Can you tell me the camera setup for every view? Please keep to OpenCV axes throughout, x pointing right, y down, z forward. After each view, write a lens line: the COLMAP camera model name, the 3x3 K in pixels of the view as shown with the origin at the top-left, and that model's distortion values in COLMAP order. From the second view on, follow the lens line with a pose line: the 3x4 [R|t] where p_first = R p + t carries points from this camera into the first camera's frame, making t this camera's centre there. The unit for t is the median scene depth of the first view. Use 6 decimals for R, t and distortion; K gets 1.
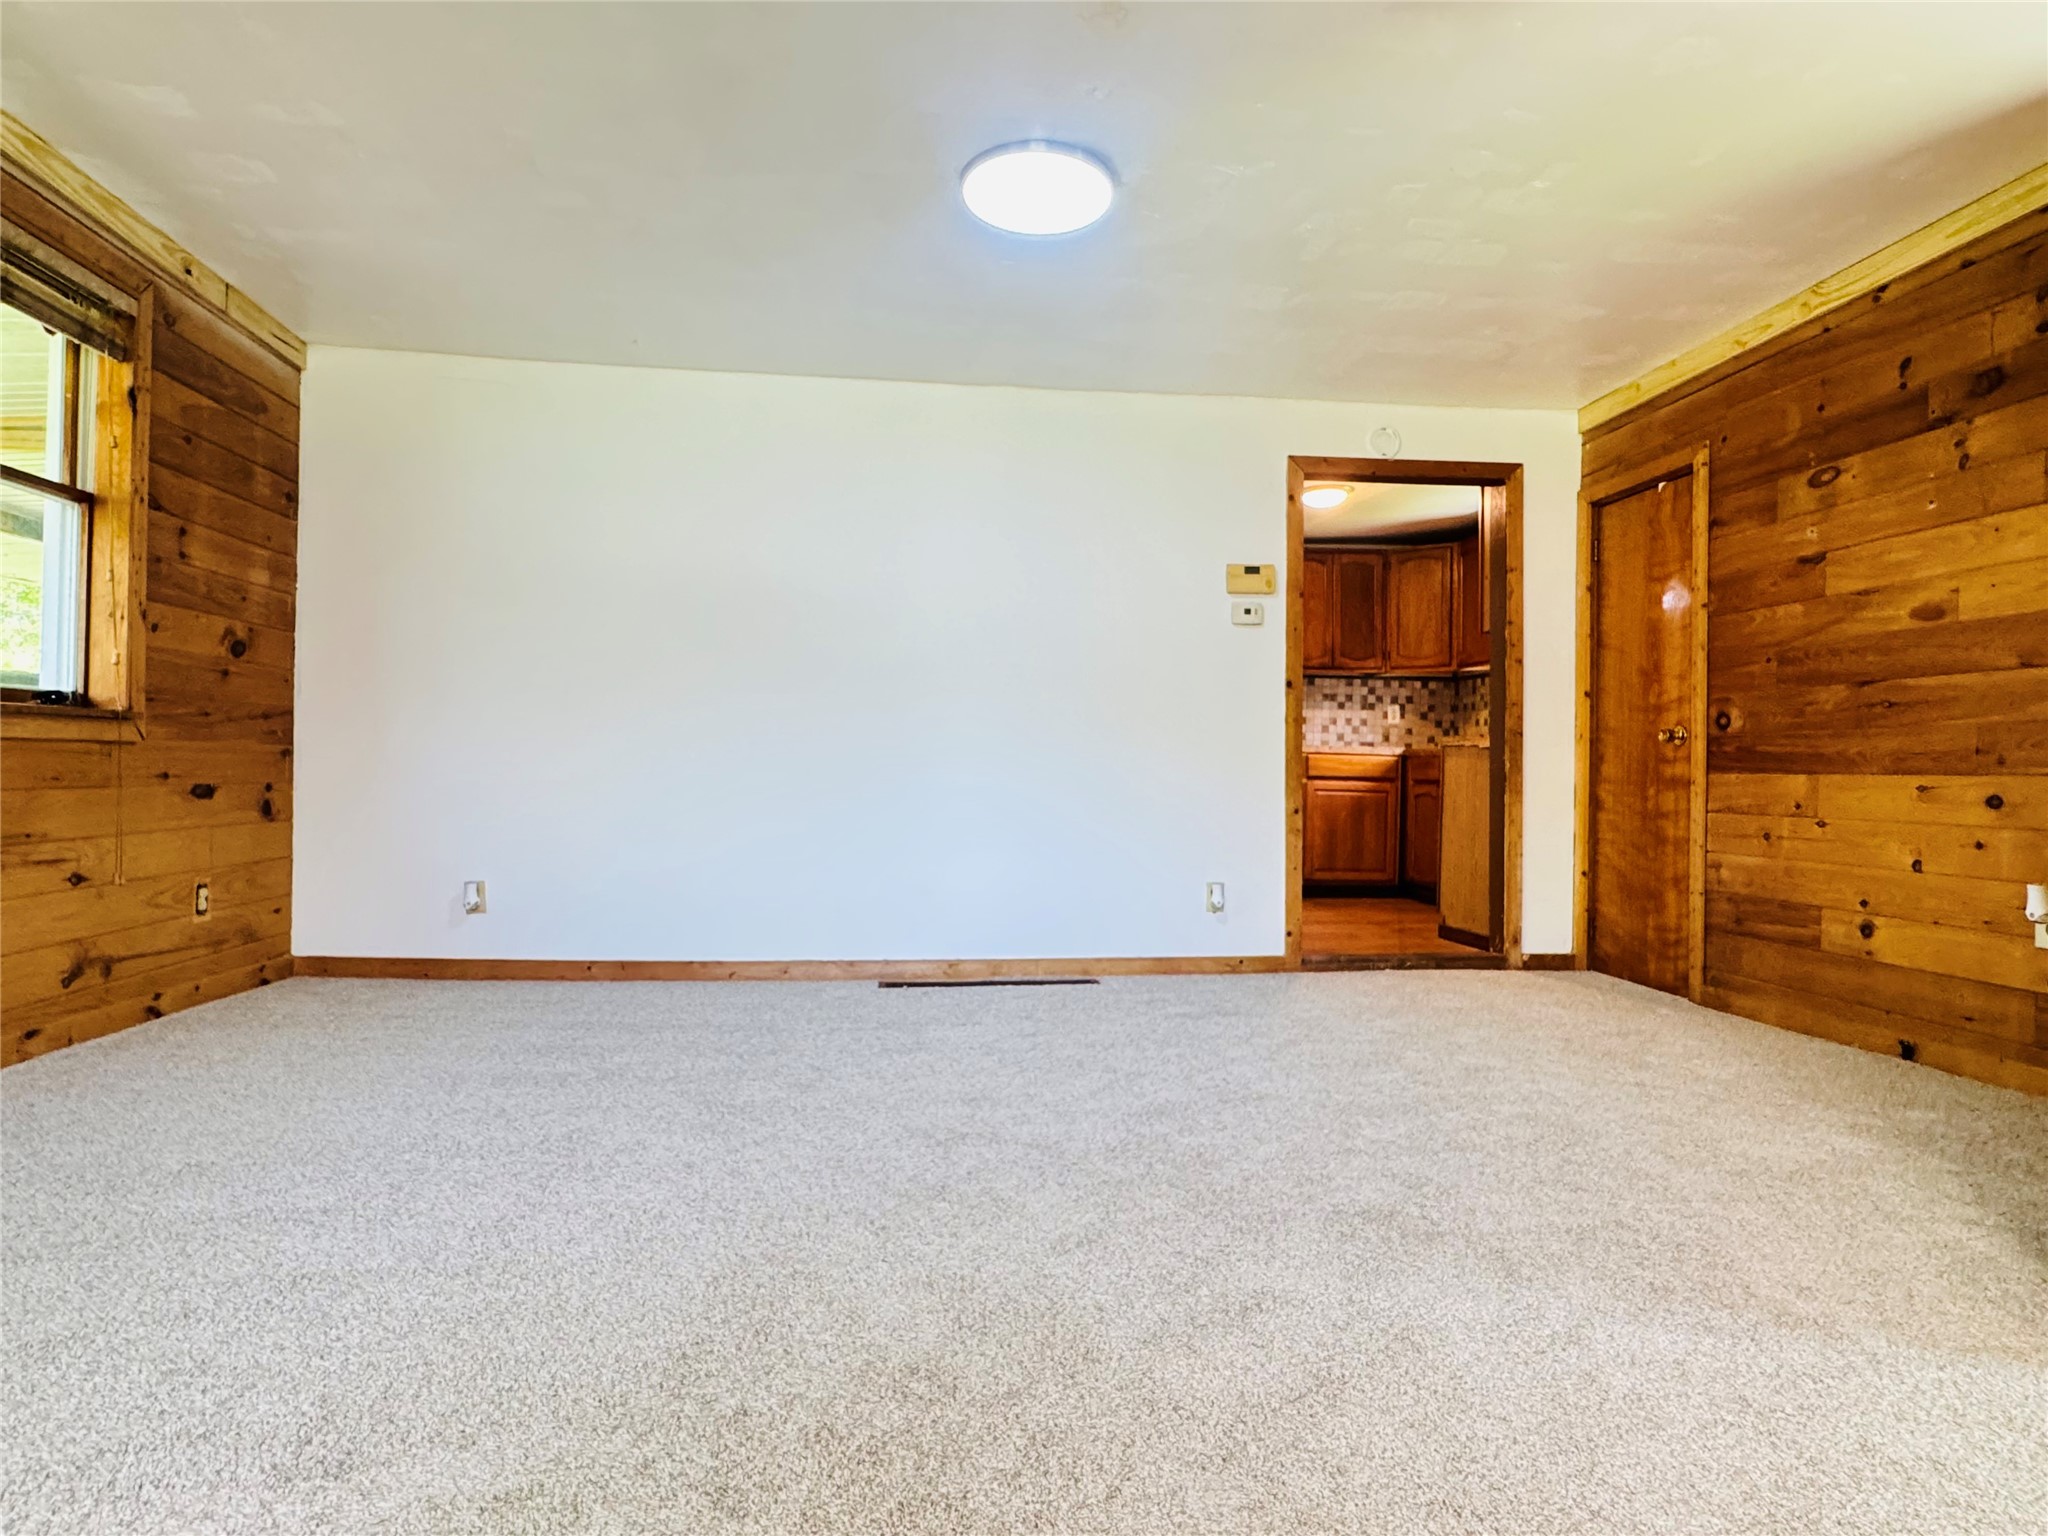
lens RADIAL K [[1152.0, 0, 1027.5], [0, 1152.0, 769.6], [0, 0, 1]] dist [0.000839, -0.002397]
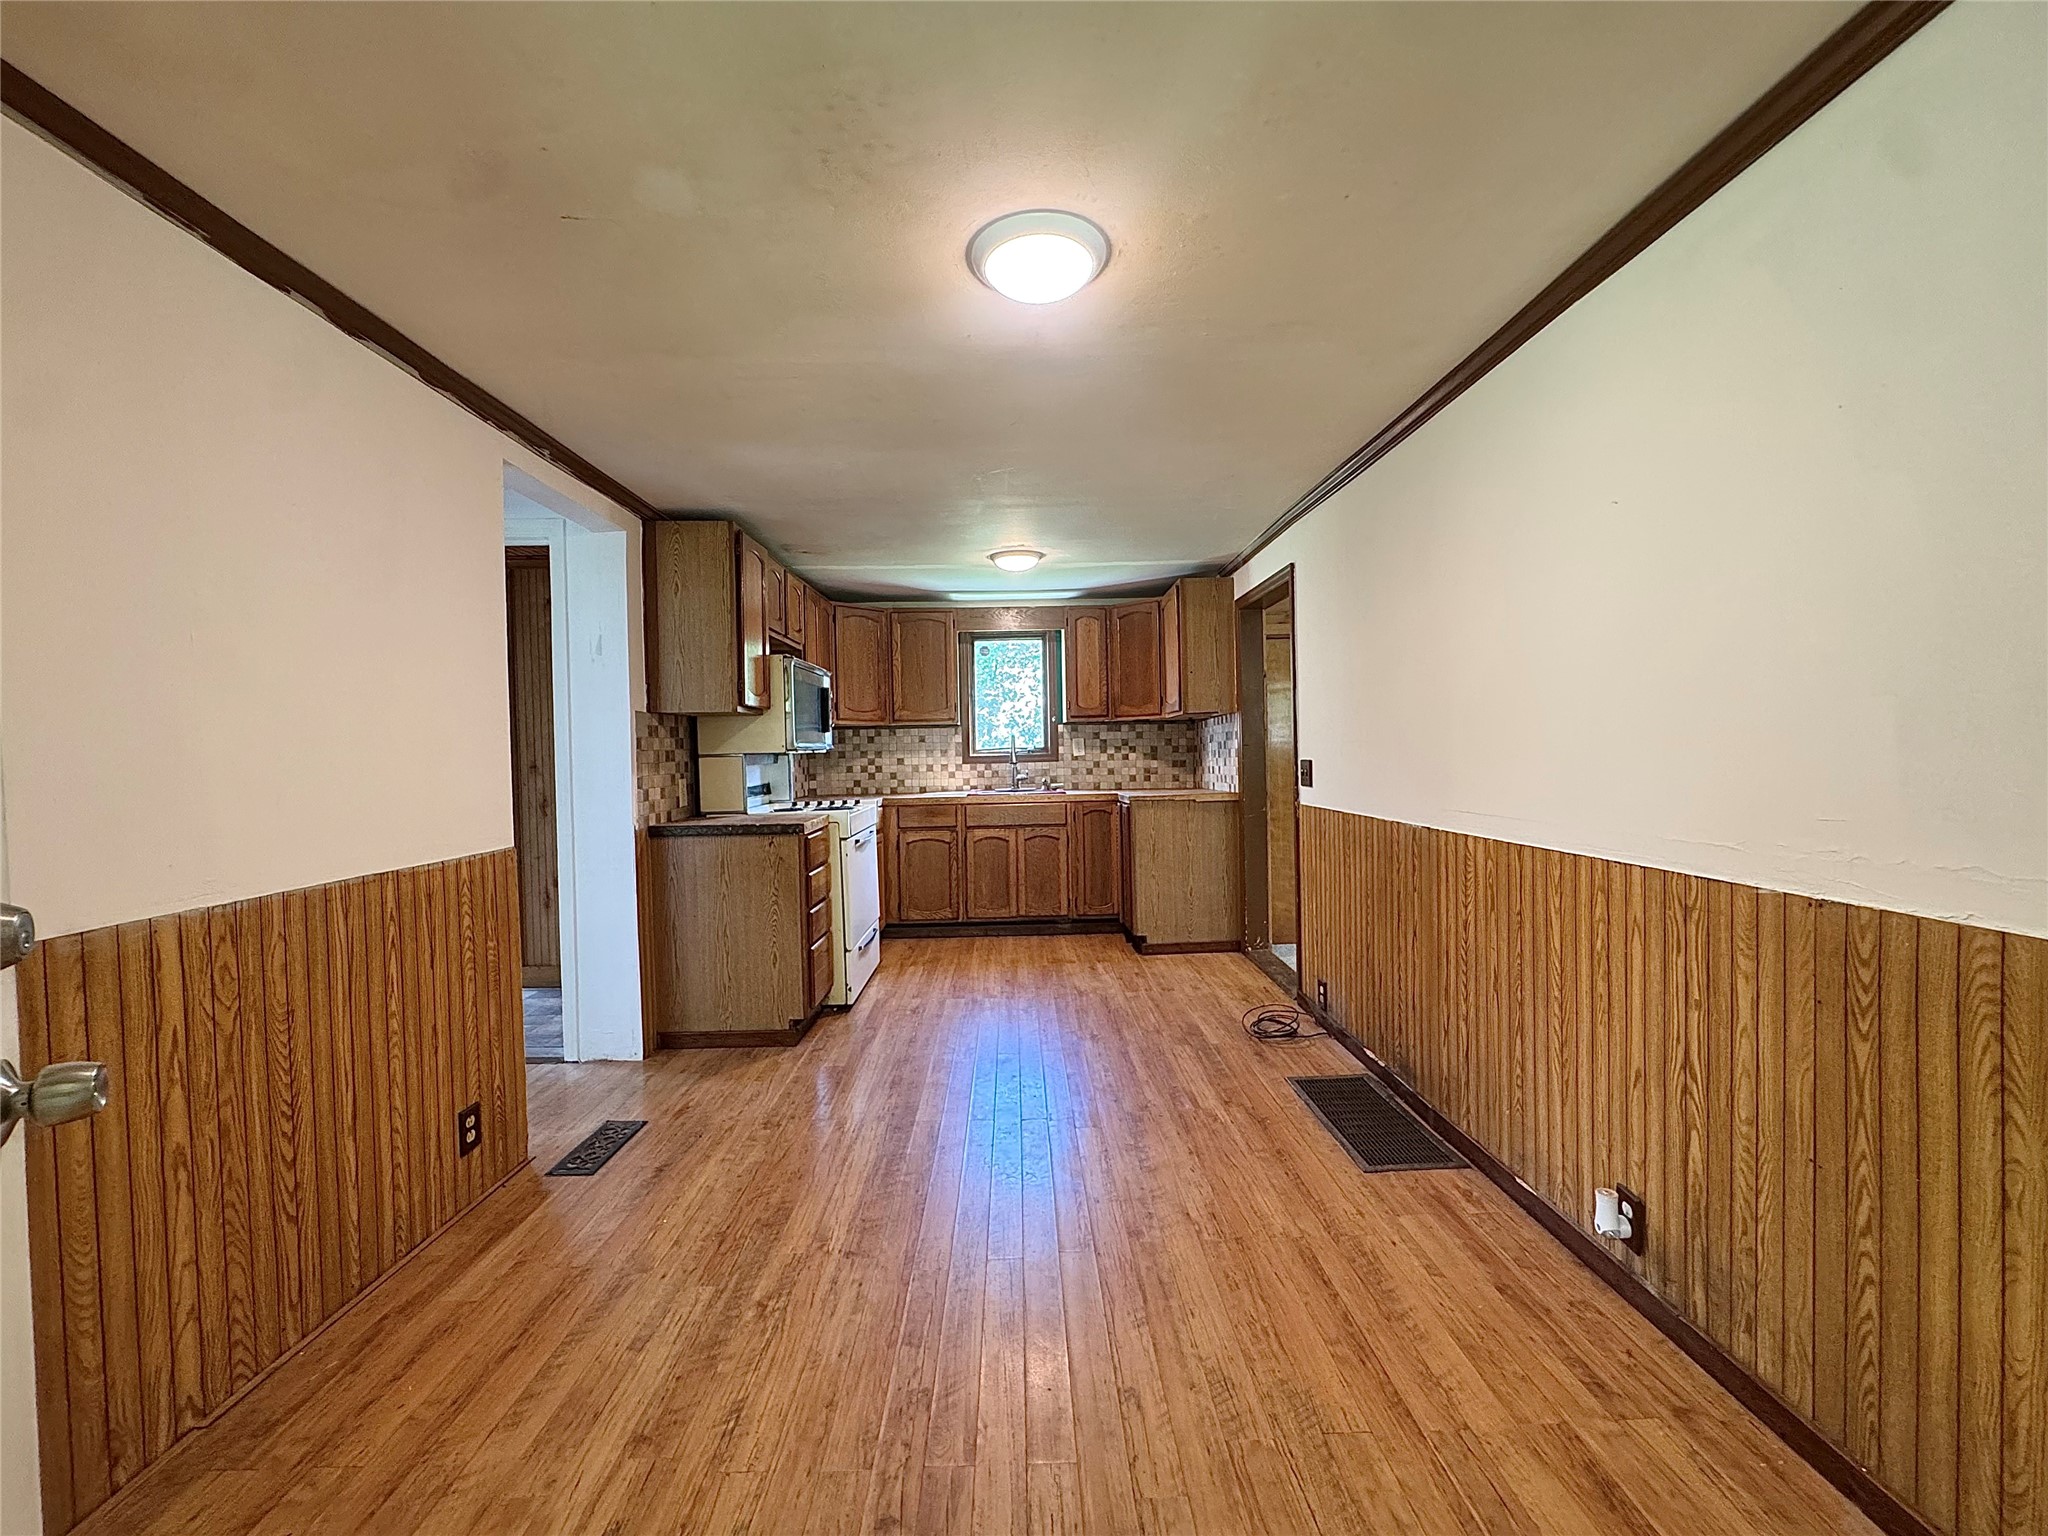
lens RADIAL K [[823.7, 0, 1031.0], [0, 823.7, 762.3], [0, 0, 1]] dist [-0.004751, 0.000509]
pose [[0.107717, -0.026254, 0.993835, -0.764640], [0.028438, 0.999324, 0.023317, -0.122166], [-0.993775, 0.025751, 0.108391, 1.477031]]
